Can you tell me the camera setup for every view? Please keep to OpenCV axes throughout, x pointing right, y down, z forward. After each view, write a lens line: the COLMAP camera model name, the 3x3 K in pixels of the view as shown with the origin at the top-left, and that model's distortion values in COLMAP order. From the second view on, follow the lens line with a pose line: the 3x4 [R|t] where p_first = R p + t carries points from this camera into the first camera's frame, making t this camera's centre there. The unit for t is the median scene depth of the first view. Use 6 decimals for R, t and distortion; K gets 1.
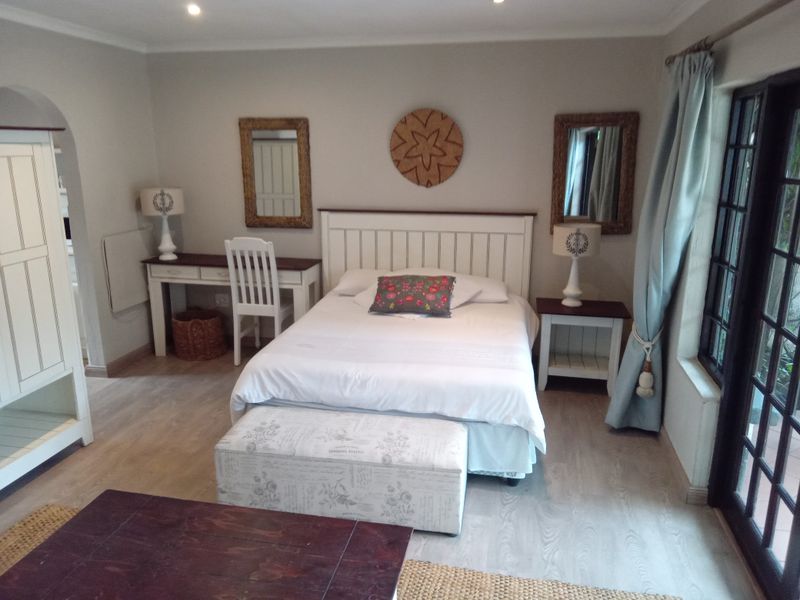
lens RADIAL K [[597.1, 0, 408.0], [0, 597.1, 295.0], [0, 0, 1]] dist [0.047952, -0.052096]
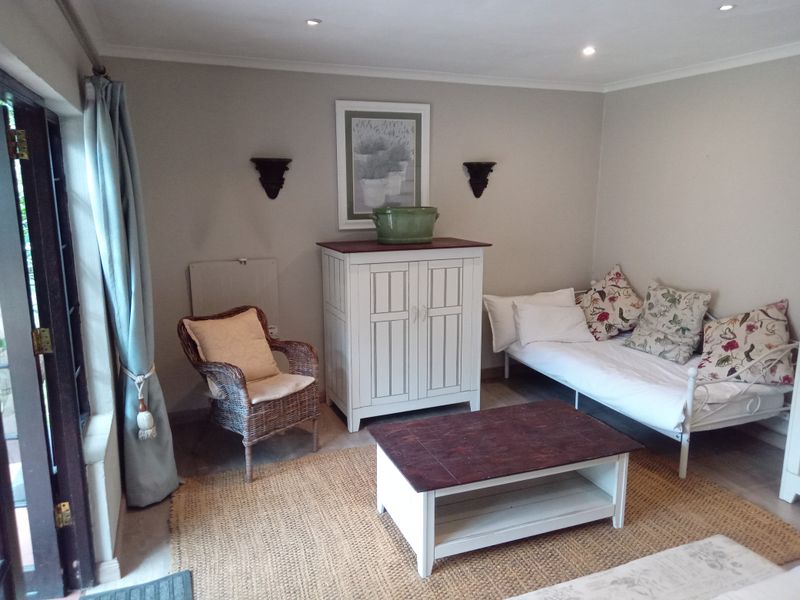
lens RADIAL K [[597.1, 0, 402.3], [0, 597.1, 300.1], [0, 0, 1]] dist [0.047952, -0.052096]
pose [[-0.840189, 0.099713, -0.533048, 0.273514], [-0.138085, 0.911214, 0.388101, -0.181592], [0.524419, 0.399684, -0.751823, 0.759501]]
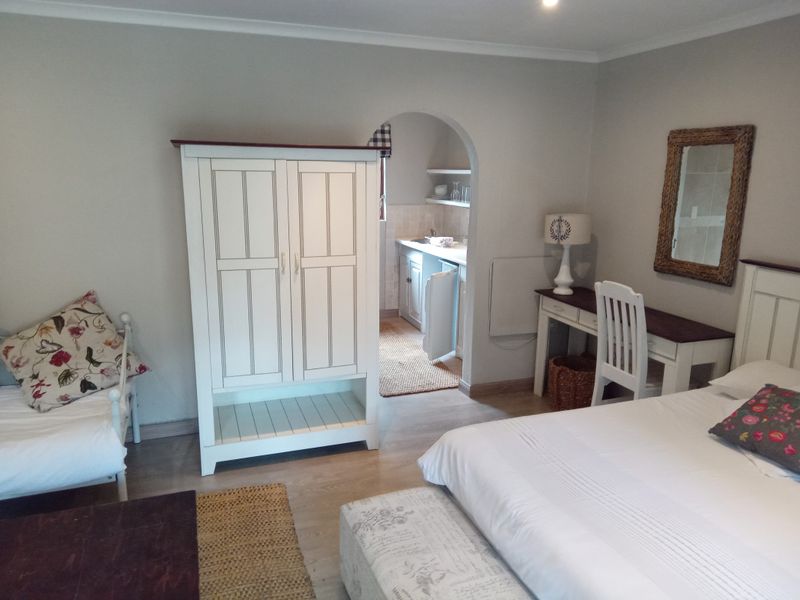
lens RADIAL K [[597.1, 0, 396.8], [0, 597.1, 298.7], [0, 0, 1]] dist [0.047952, -0.052096]
pose [[0.509586, 0.186714, -0.839917, 0.233528], [-0.218271, 0.972291, 0.083714, -0.076160], [0.832274, 0.140670, 0.536220, 0.337197]]
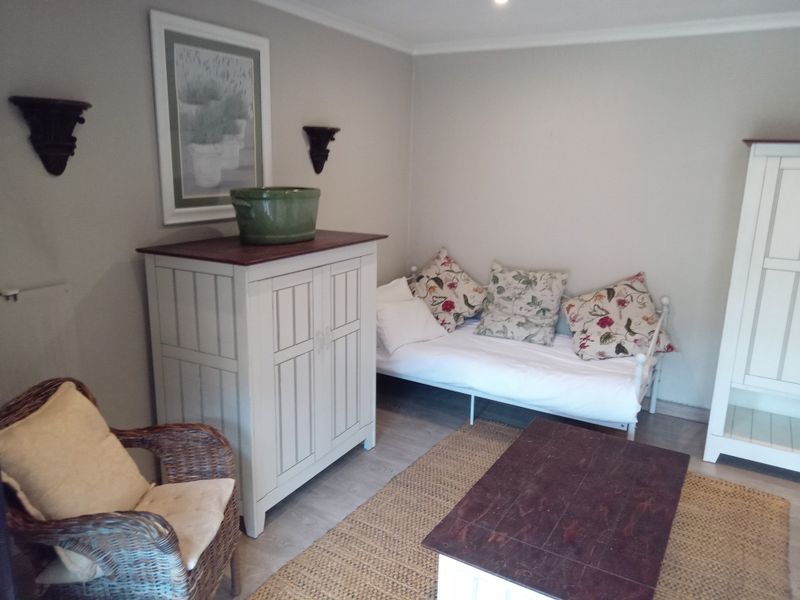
lens RADIAL K [[597.1, 0, 406.0], [0, 597.1, 298.7], [0, 0, 1]] dist [0.047952, -0.052096]
pose [[-0.324746, 0.202309, -0.923911, 0.325505], [-0.258894, 0.920531, 0.292568, -0.069883], [0.909678, 0.334206, -0.246562, 0.338818]]
